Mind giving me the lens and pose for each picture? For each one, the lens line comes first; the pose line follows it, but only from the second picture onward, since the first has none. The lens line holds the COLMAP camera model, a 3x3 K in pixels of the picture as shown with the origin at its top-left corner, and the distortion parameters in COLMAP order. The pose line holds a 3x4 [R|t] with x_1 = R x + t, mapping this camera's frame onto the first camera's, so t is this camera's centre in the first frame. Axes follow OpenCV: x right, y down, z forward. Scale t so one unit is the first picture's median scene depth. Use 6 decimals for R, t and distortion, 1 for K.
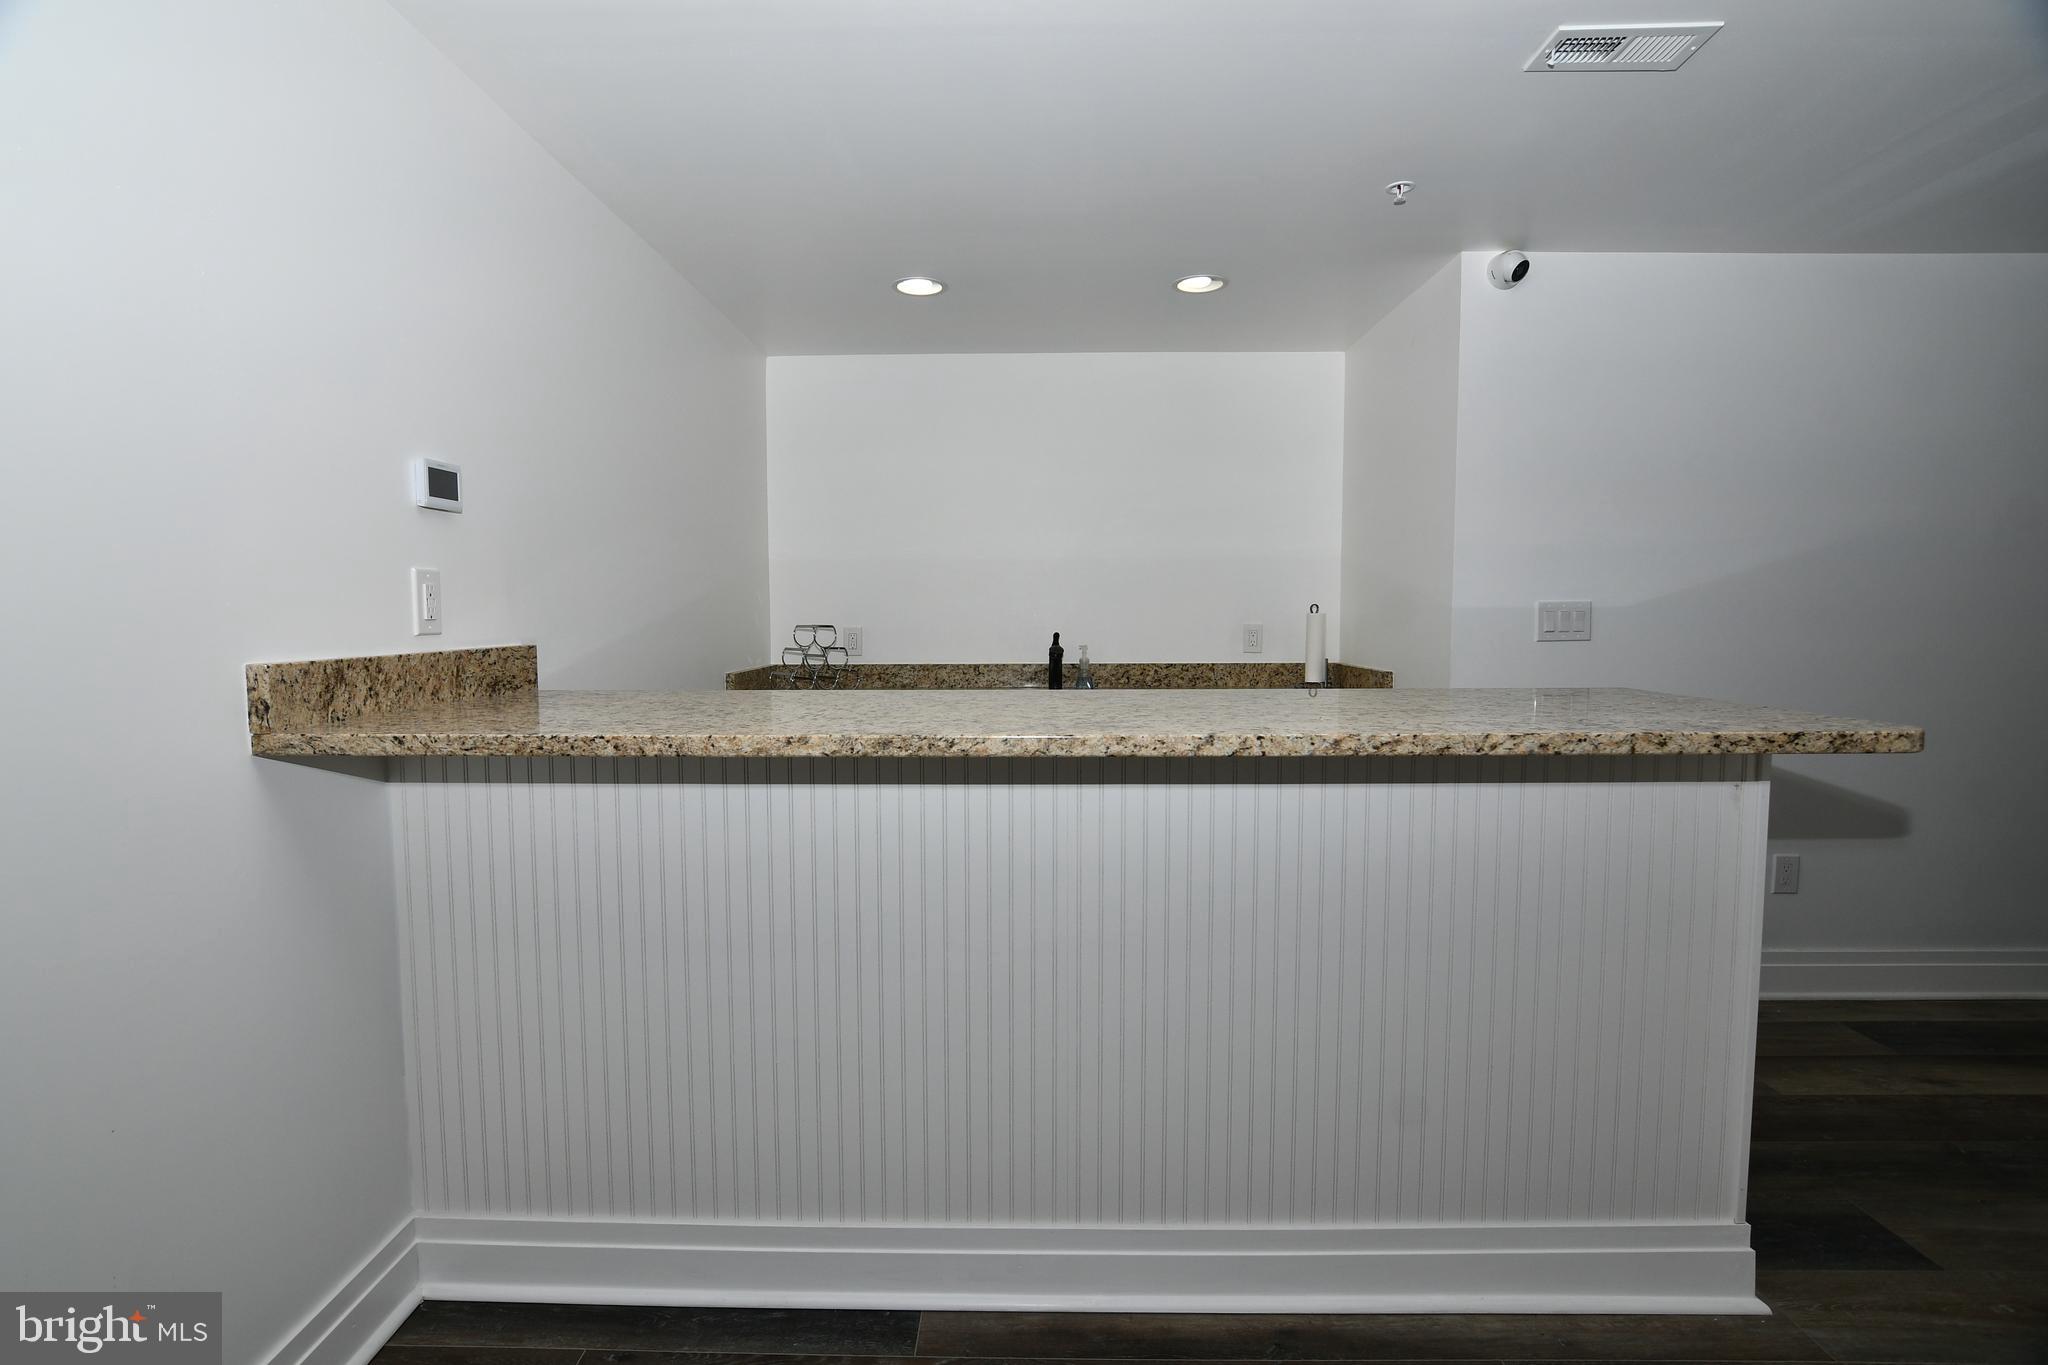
lens RADIAL K [[1002.0, 0, 1023.7], [0, 1002.0, 681.5], [0, 0, 1]] dist [-0.025817, 0.005743]
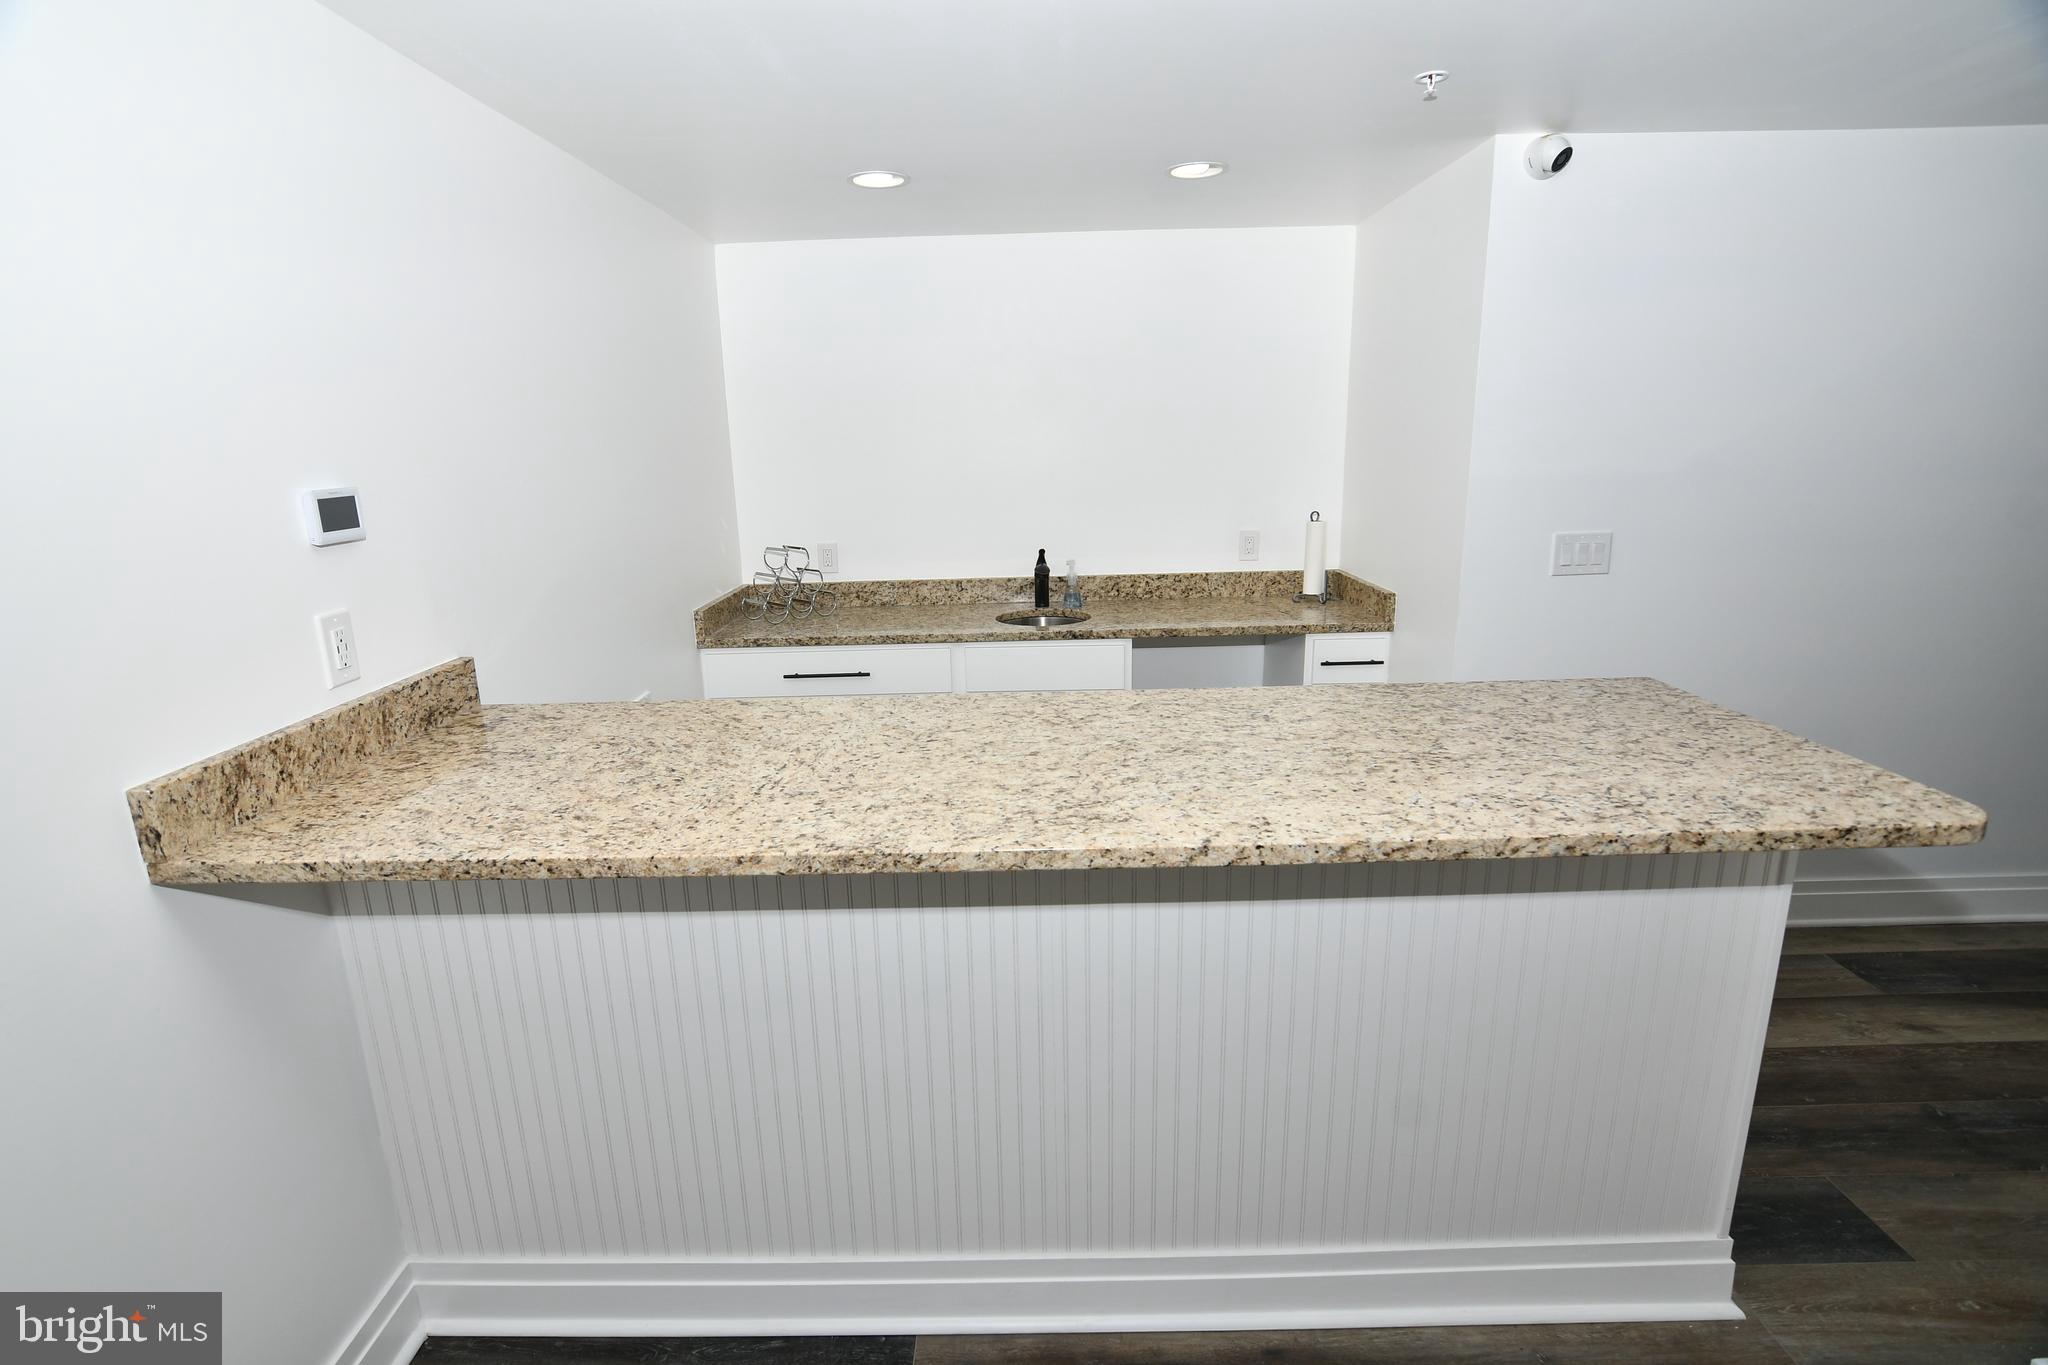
lens RADIAL K [[1002.0, 0, 1022.3], [0, 1002.0, 684.5], [0, 0, 1]] dist [-0.025817, 0.005743]
pose [[0.999737, -0.022541, 0.004257, 0.016957], [0.021472, 0.984825, 0.172219, -0.199248], [-0.008074, -0.172082, 0.985050, 0.107766]]
